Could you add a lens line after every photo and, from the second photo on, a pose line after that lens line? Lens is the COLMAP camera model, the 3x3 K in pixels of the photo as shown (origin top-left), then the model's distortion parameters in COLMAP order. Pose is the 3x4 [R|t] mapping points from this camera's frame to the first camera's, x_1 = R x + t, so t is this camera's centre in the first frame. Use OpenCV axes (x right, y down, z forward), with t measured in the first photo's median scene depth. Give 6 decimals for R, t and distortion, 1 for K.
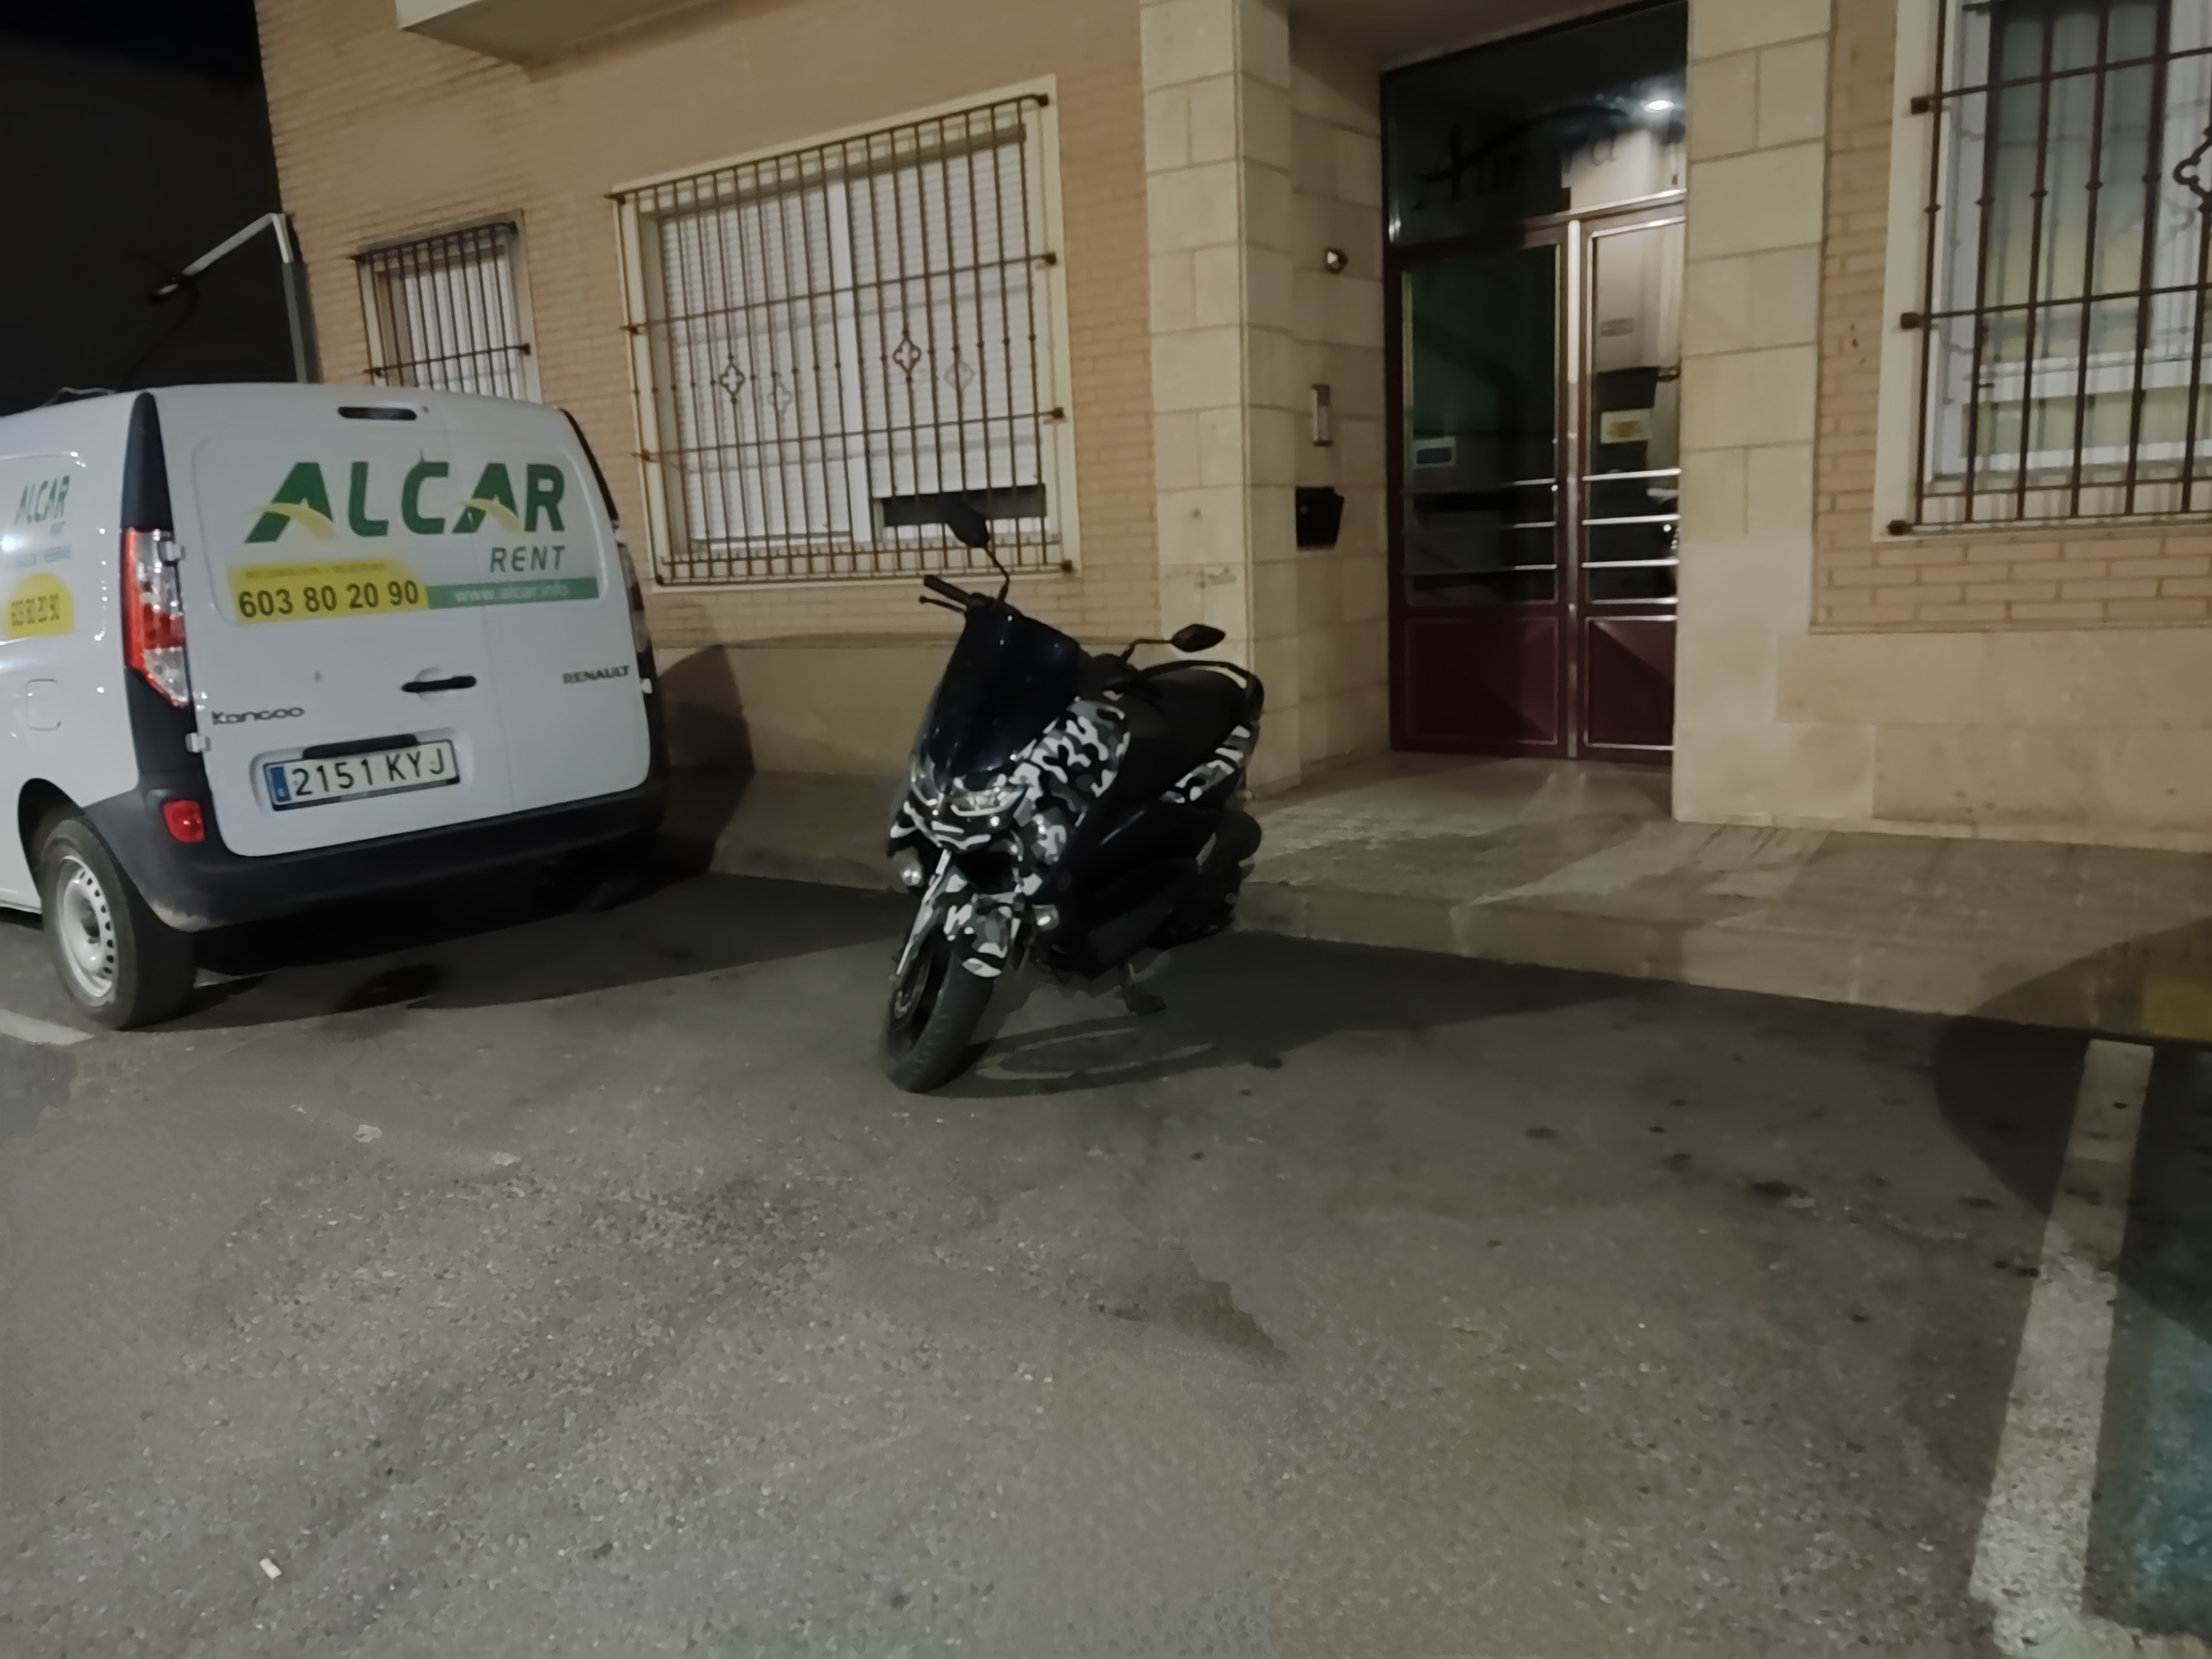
lens RADIAL K [[1641.4, 0, 1107.6], [0, 1641.4, 831.1], [0, 0, 1]] dist [0.002194, -0.000453]
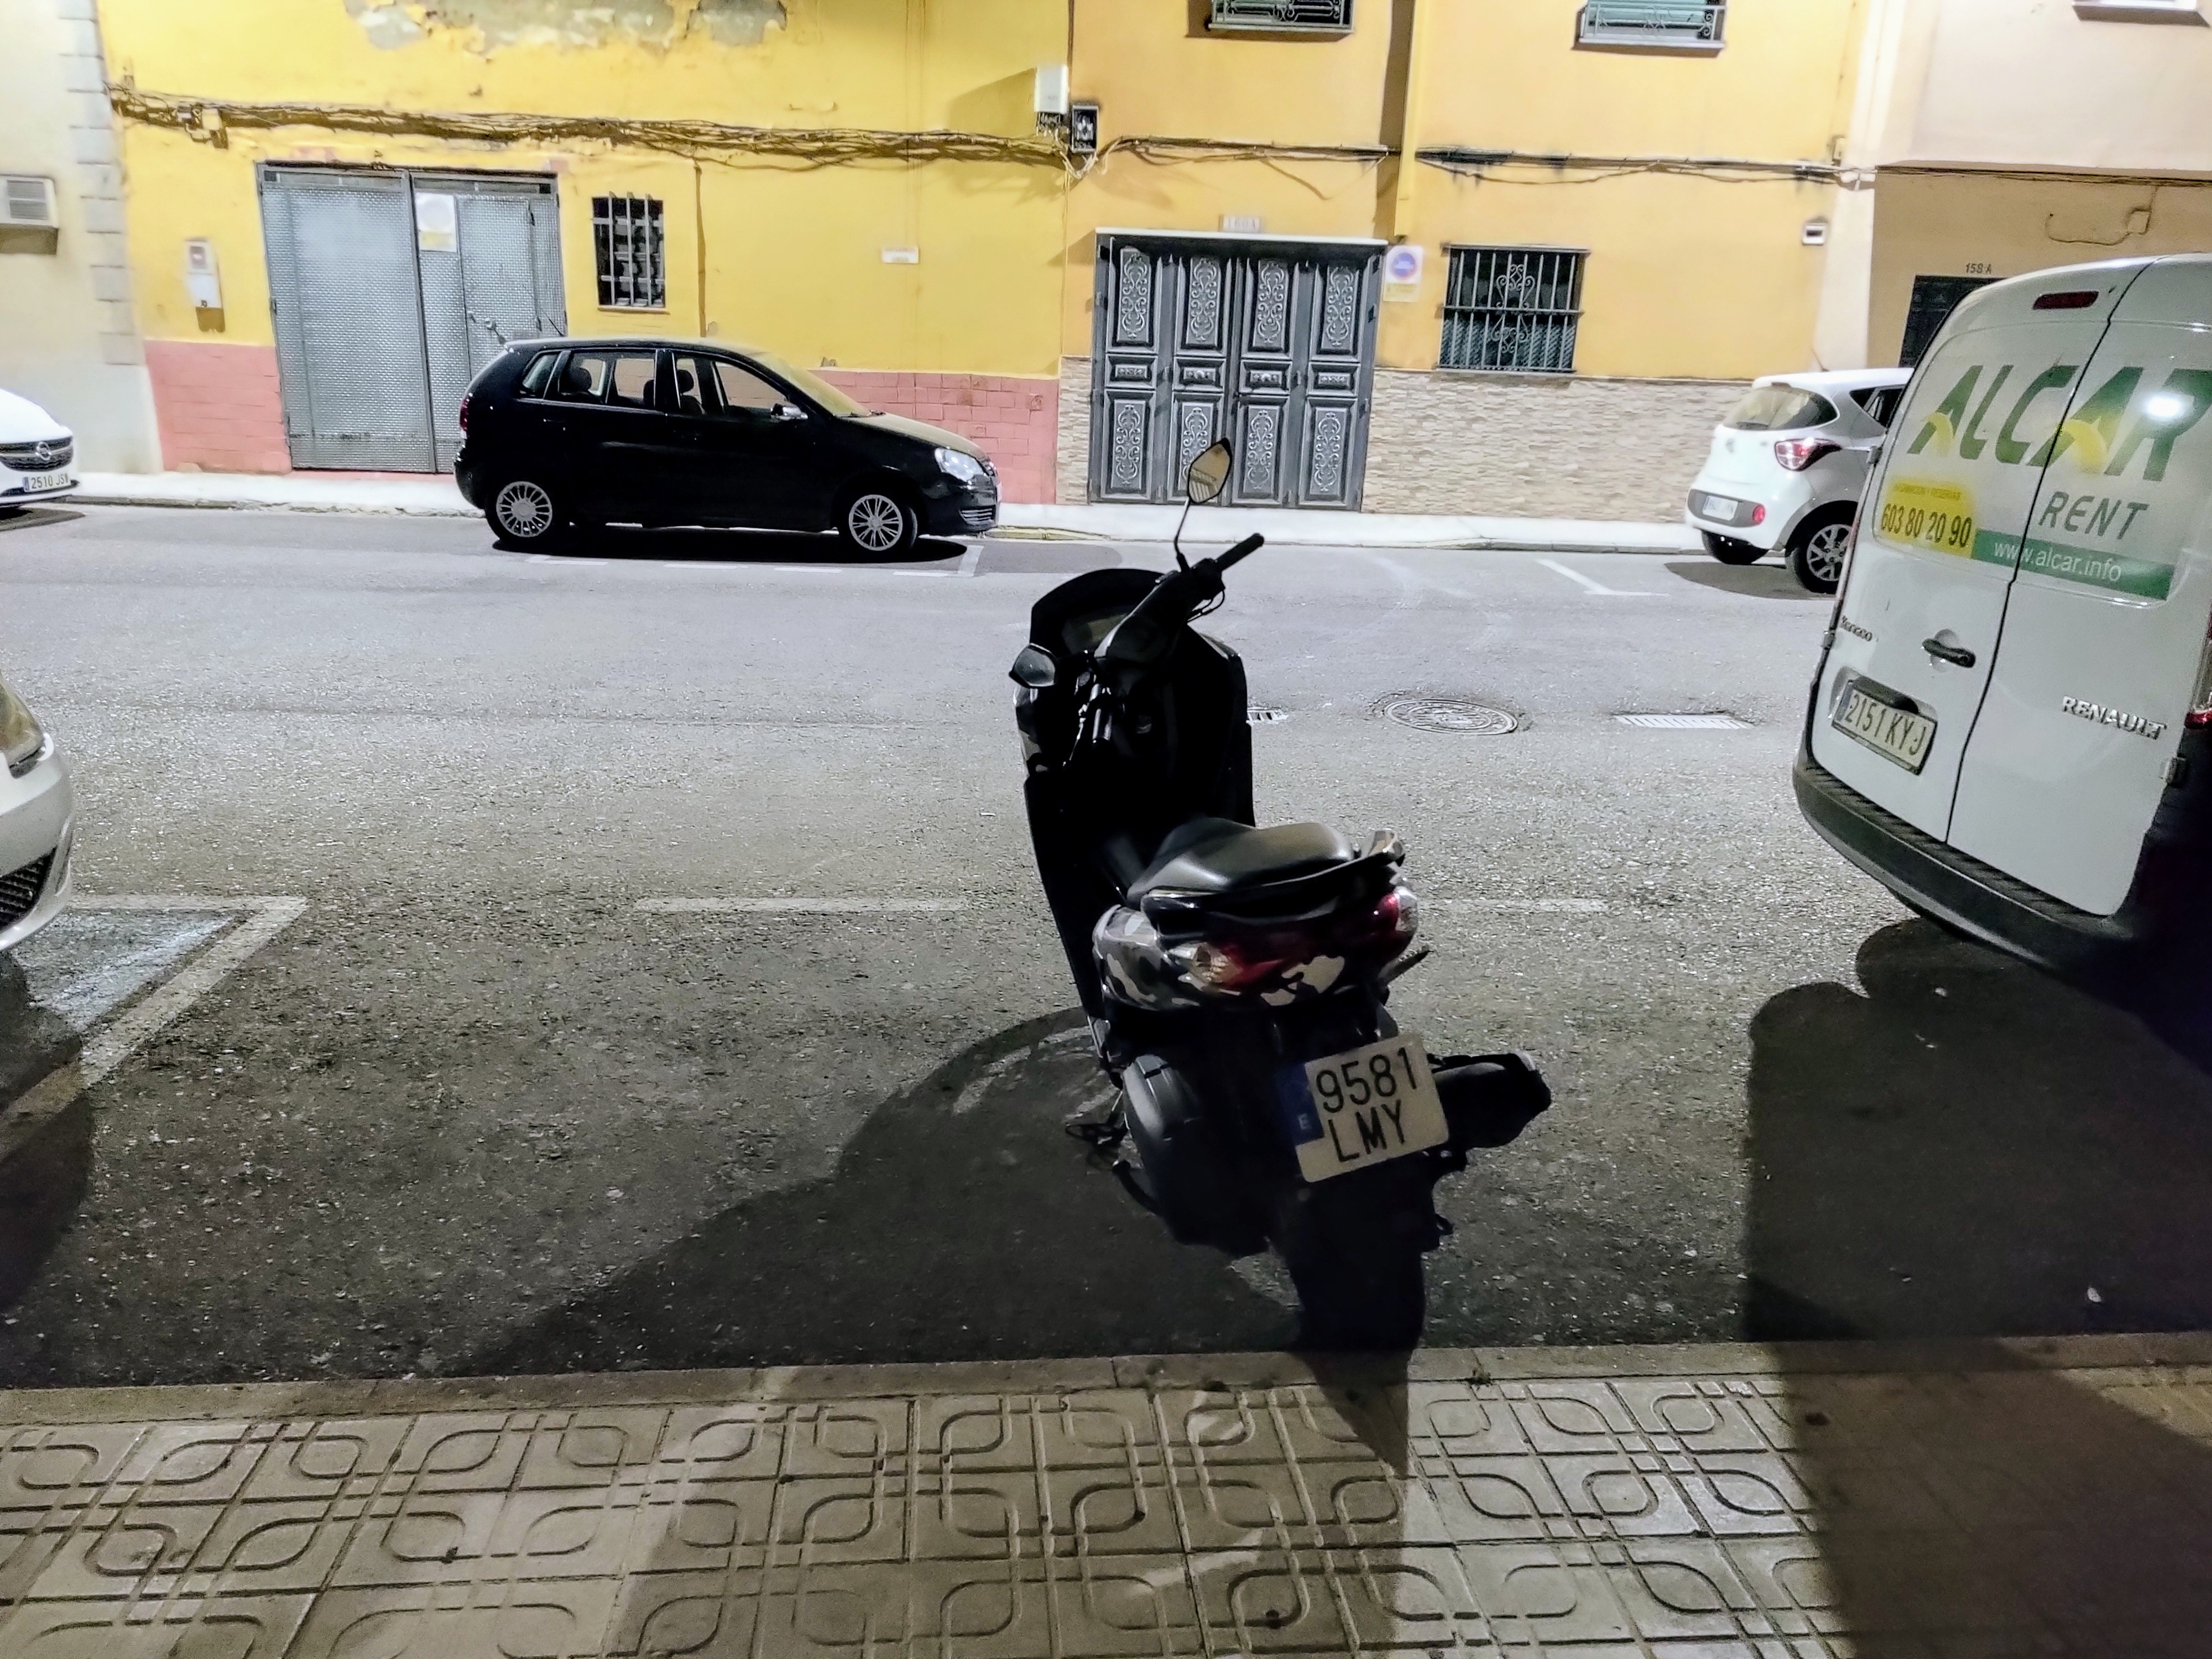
lens RADIAL K [[1577.9, 0, 1106.1], [0, 1577.9, 829.1], [0, 0, 1]] dist [-0.003949, -0.000104]
pose [[-0.789894, 0.183267, -0.585219, 0.377633], [-0.120754, 0.889134, 0.441428, -0.302683], [0.601237, 0.419349, -0.680191, 1.319776]]
